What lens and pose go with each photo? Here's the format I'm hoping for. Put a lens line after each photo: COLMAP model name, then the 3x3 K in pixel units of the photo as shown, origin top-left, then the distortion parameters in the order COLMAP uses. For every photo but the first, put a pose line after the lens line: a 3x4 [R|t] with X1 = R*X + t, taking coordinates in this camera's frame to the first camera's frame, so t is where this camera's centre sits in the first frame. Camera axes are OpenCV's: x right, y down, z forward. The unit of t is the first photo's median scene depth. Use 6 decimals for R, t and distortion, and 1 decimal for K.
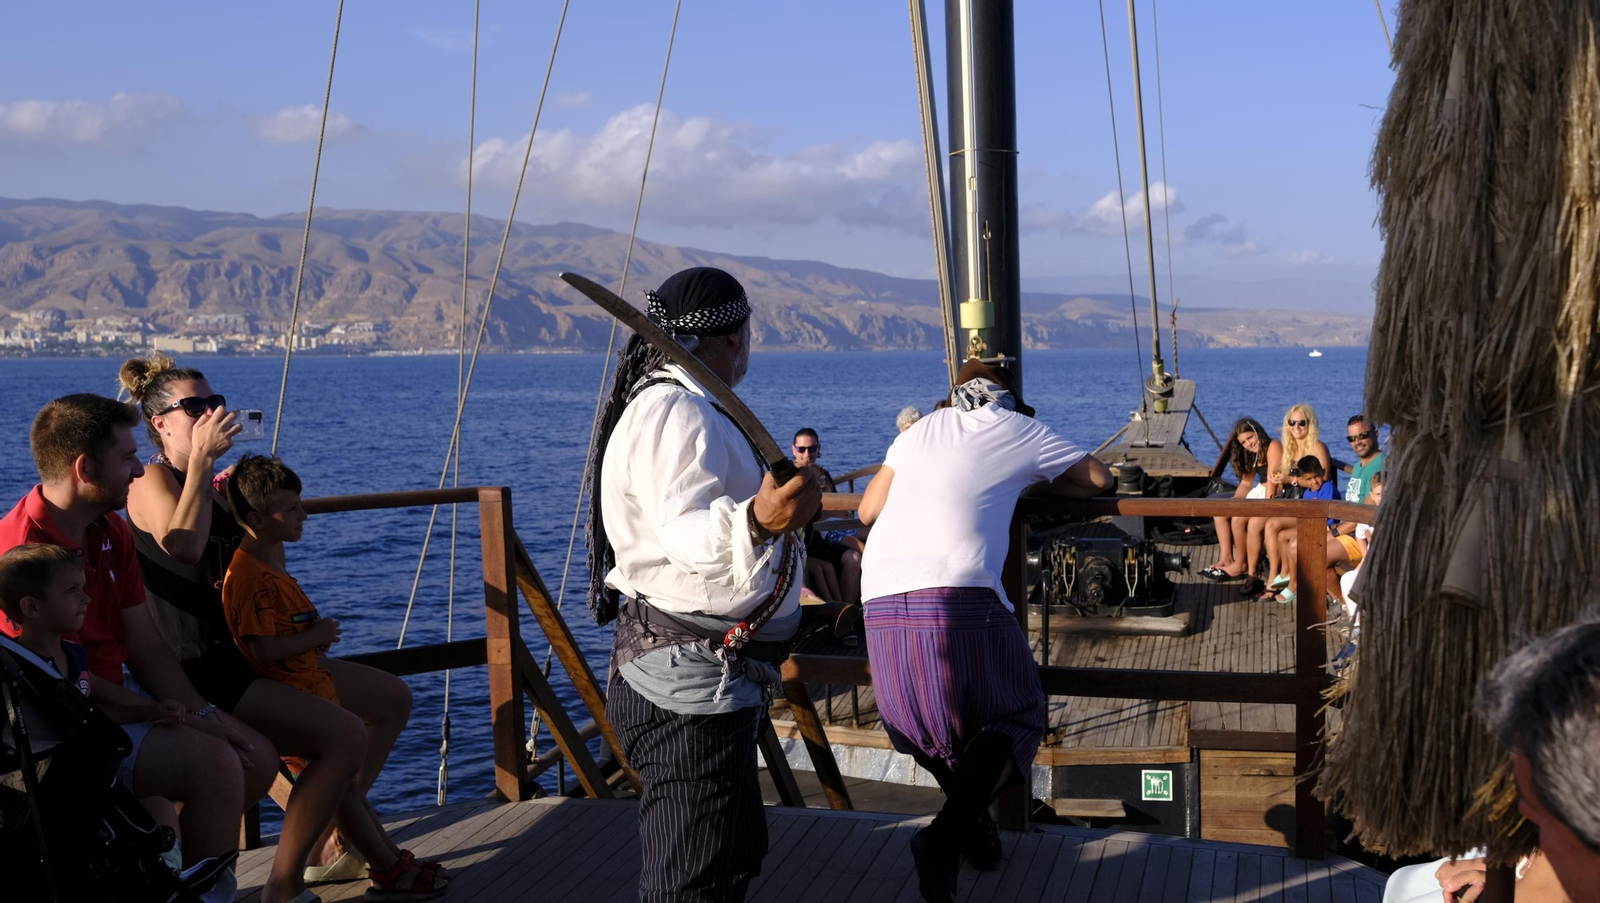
lens RADIAL K [[1712.2, 0, 819.8], [0, 1712.2, 483.4], [0, 0, 1]] dist [0.231435, 0.000000]
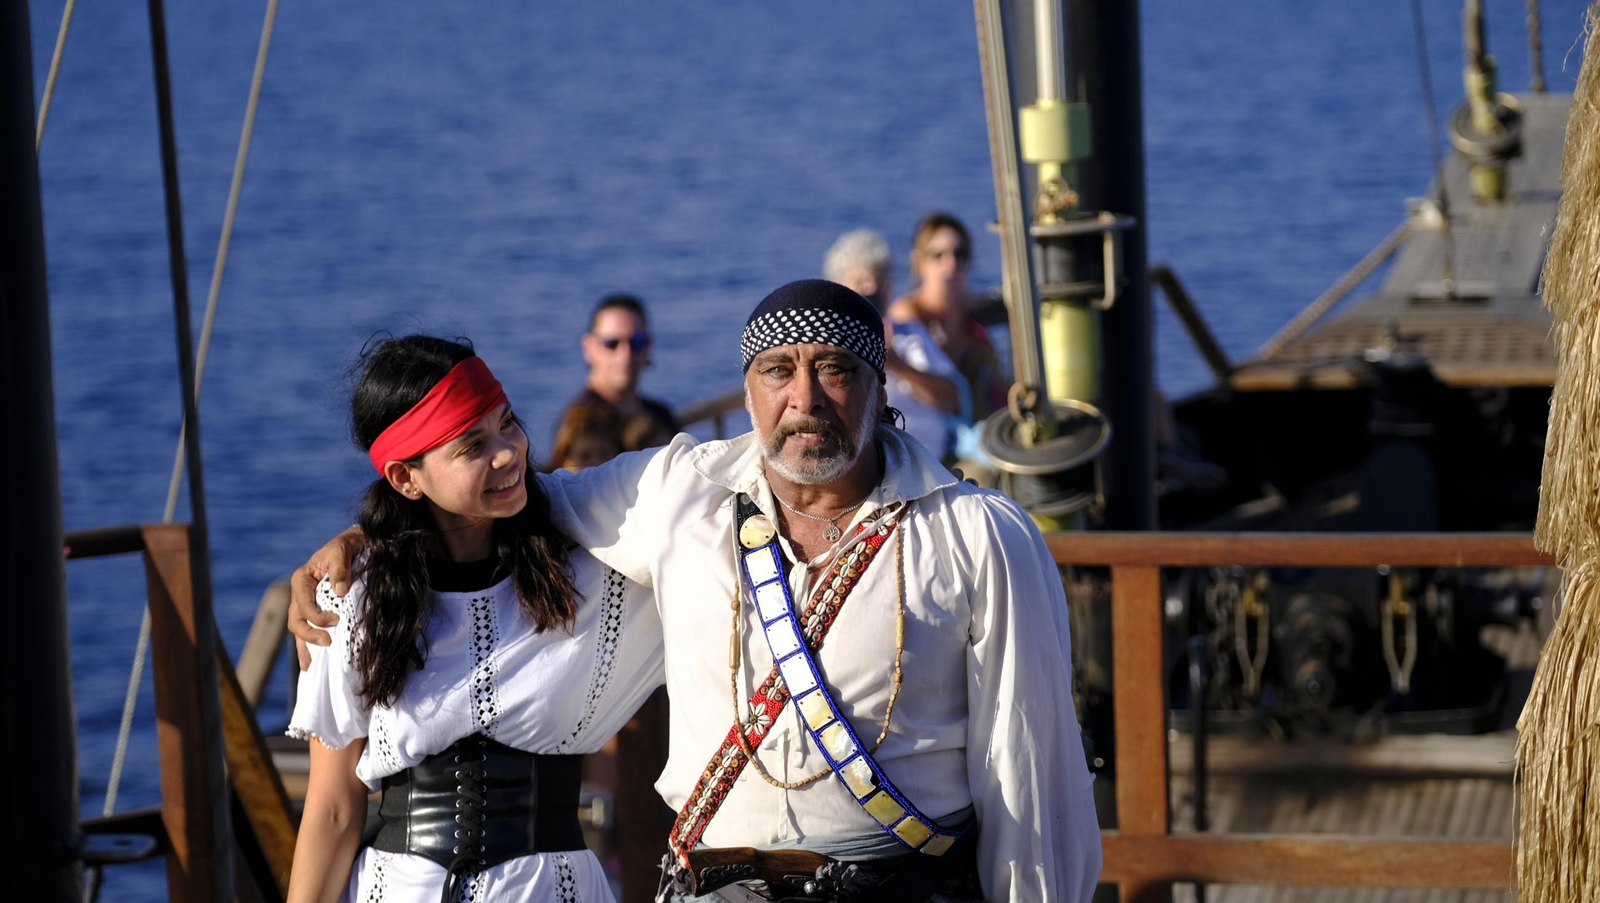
lens RADIAL K [[5577.3, 0, 803.7], [0, 5577.3, 457.9], [0, 0, 1]] dist [0.864966, 0.000000]
pose [[0.997928, -0.015365, 0.062472, -0.049501], [0.013745, 0.999560, 0.026277, -0.029152], [-0.062848, -0.025364, 0.997701, -0.359412]]
